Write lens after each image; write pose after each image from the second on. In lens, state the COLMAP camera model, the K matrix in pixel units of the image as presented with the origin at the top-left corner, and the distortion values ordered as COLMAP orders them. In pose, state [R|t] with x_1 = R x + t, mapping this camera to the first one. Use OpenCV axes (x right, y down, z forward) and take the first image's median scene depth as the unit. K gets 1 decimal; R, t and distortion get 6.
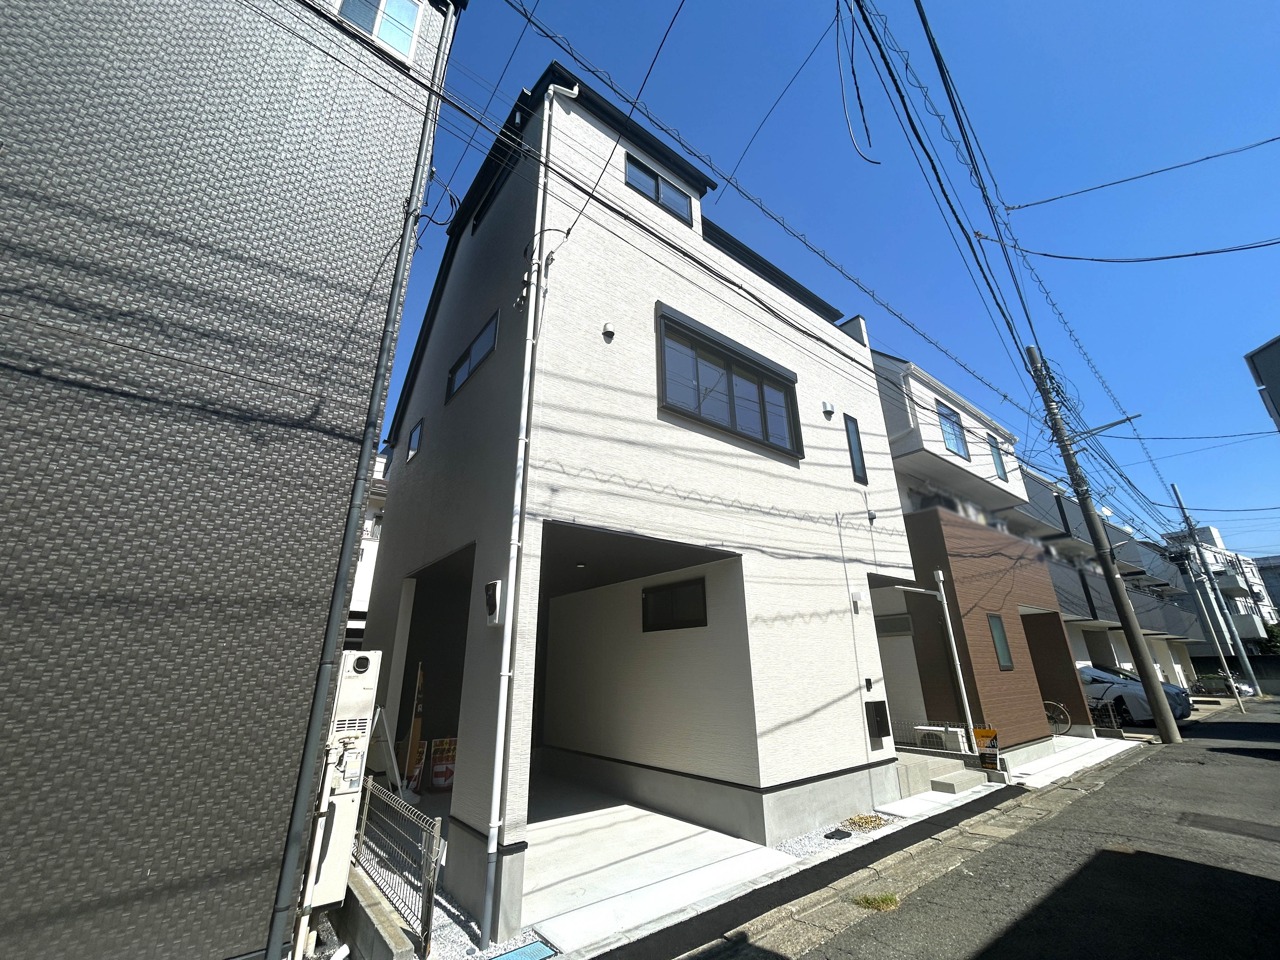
lens RADIAL K [[515.9, 0, 641.3], [0, 515.9, 478.2], [0, 0, 1]] dist [-0.001767, 0.000650]
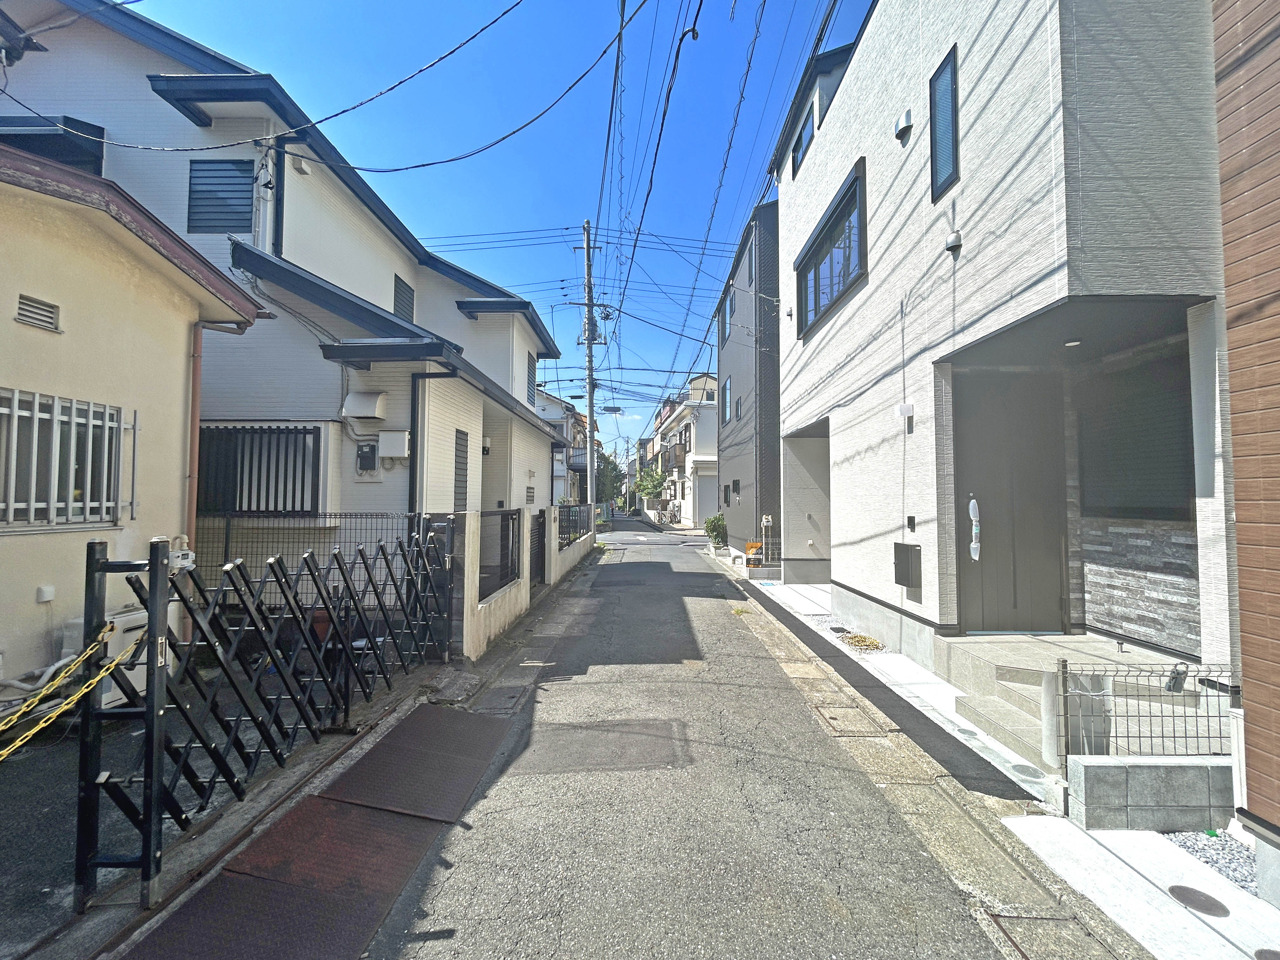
lens RADIAL K [[515.9, 0, 641.3], [0, 515.9, 478.2], [0, 0, 1]] dist [-0.001767, 0.000650]
pose [[-0.628384, -0.020629, -0.777629, 1.384265], [0.274974, 0.929222, -0.246851, 0.449027], [0.727683, -0.368945, -0.578236, 1.269352]]
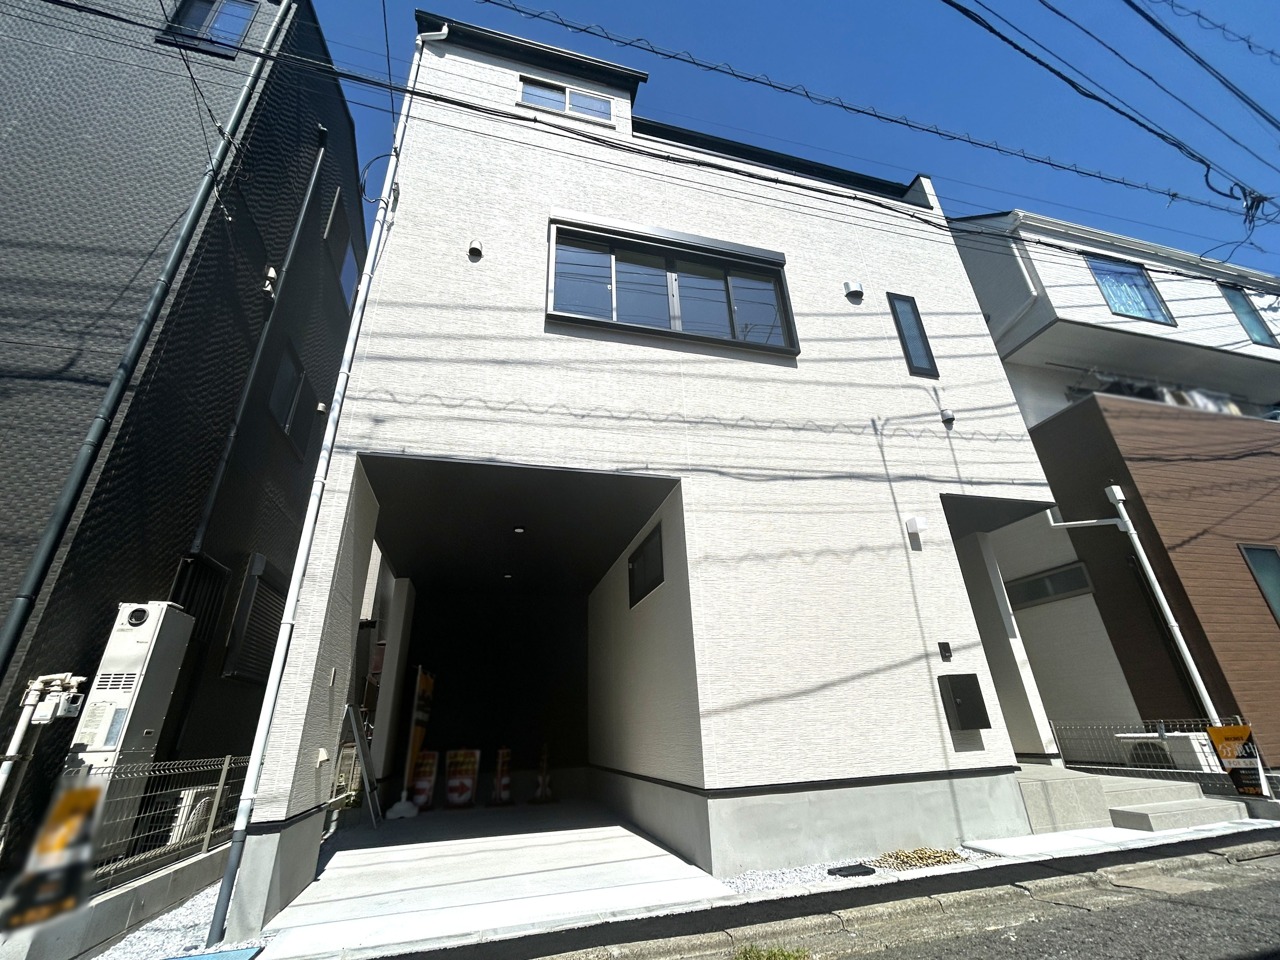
lens RADIAL K [[543.7, 0, 640.0], [0, 543.7, 480.0], [0, 0, 1]] dist [0.000139, 0.000400]
pose [[0.919769, -0.185138, -0.346047, 0.392322], [0.161577, 0.982178, -0.096012, 0.205822], [0.357655, 0.032395, 0.933292, 0.227039]]
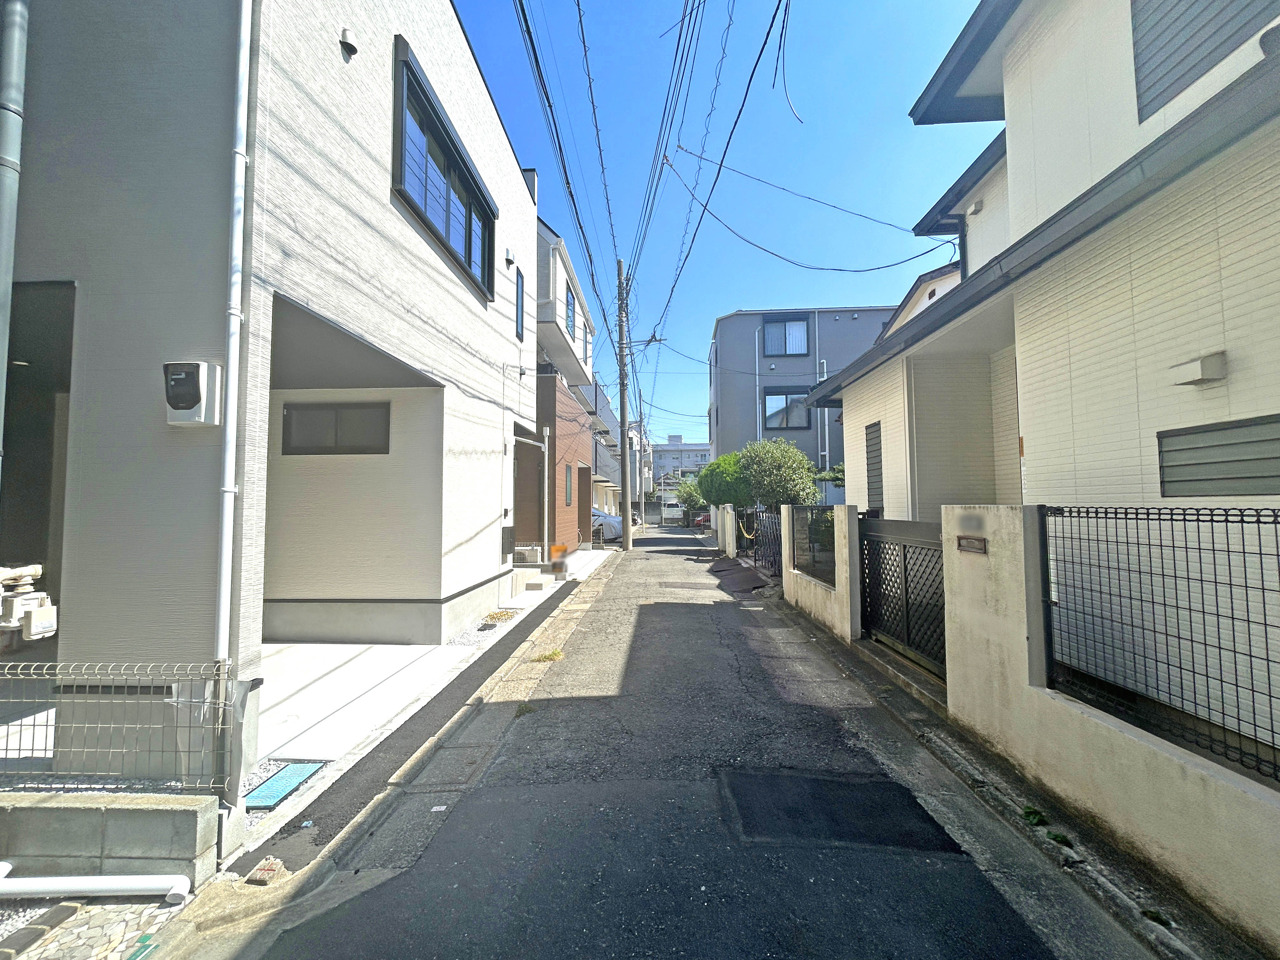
lens RADIAL K [[515.9, 0, 641.3], [0, 515.9, 478.2], [0, 0, 1]] dist [-0.001767, 0.000650]
pose [[0.646324, 0.050281, 0.761405, -0.279803], [-0.267688, 0.949353, 0.164536, 0.051419], [-0.714569, -0.310163, 0.627049, 0.071789]]
